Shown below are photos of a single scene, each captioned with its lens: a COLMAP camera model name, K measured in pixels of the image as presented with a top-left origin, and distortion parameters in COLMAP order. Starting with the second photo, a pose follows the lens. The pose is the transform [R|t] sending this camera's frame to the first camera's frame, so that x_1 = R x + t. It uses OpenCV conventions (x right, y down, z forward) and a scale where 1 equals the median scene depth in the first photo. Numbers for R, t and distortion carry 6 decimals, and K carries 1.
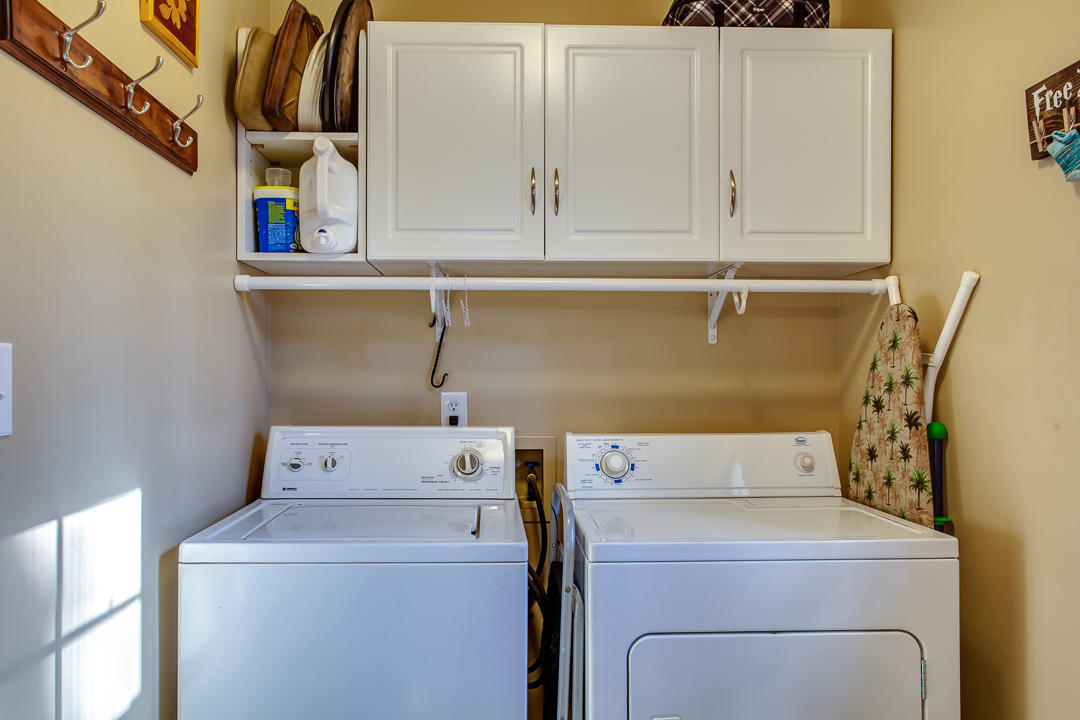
lens RADIAL K [[773.4, 0, 539.7], [0, 773.4, 362.7], [0, 0, 1]] dist [-0.004776, -0.000199]
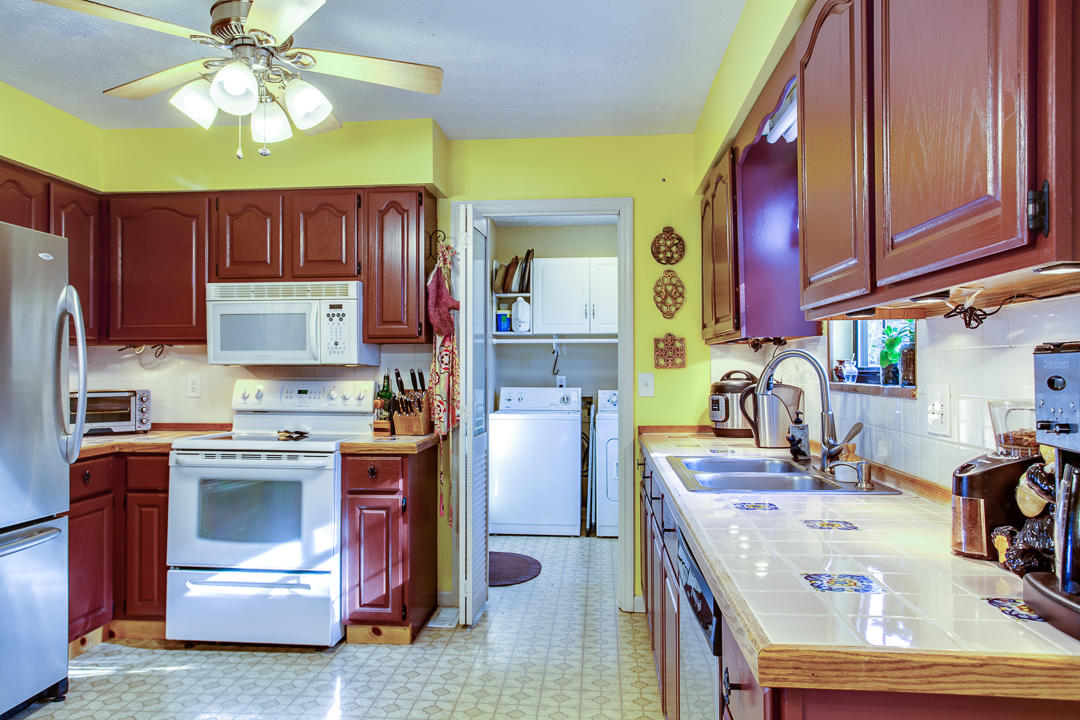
lens RADIAL K [[773.4, 0, 539.0], [0, 773.4, 362.1], [0, 0, 1]] dist [-0.004776, -0.000199]
pose [[0.992596, -0.005817, -0.121321, 0.177366], [0.005885, 0.999983, 0.000205, -0.018401], [0.121318, -0.000917, 0.992613, -2.086734]]
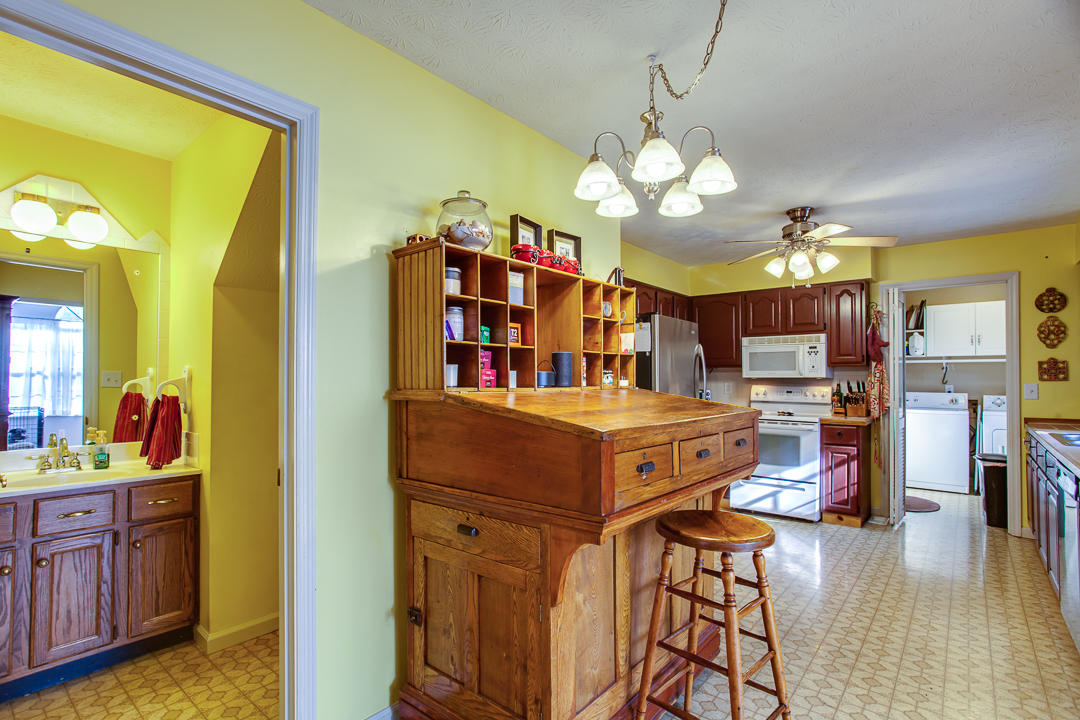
lens RADIAL K [[538.0, 0, 523.5], [0, 538.0, 369.9], [0, 0, 1]] dist [-0.040030, 0.023634]
pose [[0.736435, -0.009641, -0.676440, 0.146719], [0.005082, 0.999949, -0.008718, -0.036129], [0.676489, 0.002983, 0.736446, -2.976009]]
